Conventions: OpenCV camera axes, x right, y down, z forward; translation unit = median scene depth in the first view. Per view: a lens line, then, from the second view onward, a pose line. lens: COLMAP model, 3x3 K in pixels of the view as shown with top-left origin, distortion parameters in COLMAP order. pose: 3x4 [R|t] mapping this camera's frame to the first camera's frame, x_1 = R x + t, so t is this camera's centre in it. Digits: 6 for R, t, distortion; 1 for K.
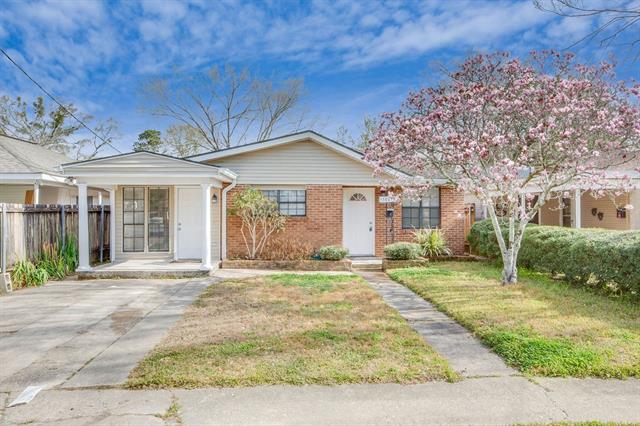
lens RADIAL K [[274.8, 0, 320.0], [0, 274.8, 202.4], [0, 0, 1]] dist [0.002488, 0.000359]
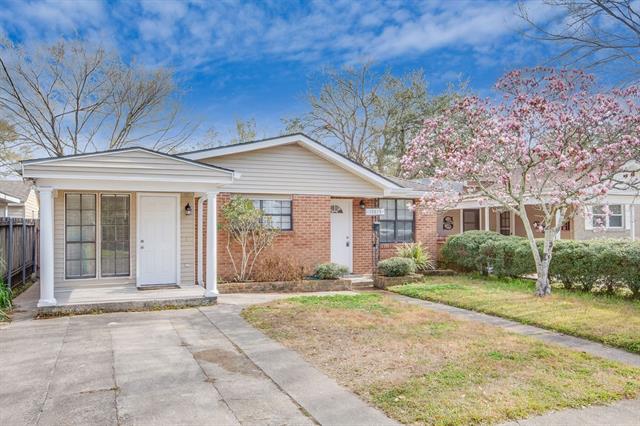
lens RADIAL K [[306.6, 0, 329.2], [0, 306.6, 213.1], [0, 0, 1]] dist [0.004602, 0.001371]
pose [[0.979252, 0.005226, 0.202580, -0.170975], [-0.003787, 0.999965, -0.007493, 0.002118], [-0.202612, 0.006570, 0.979237, 0.021652]]
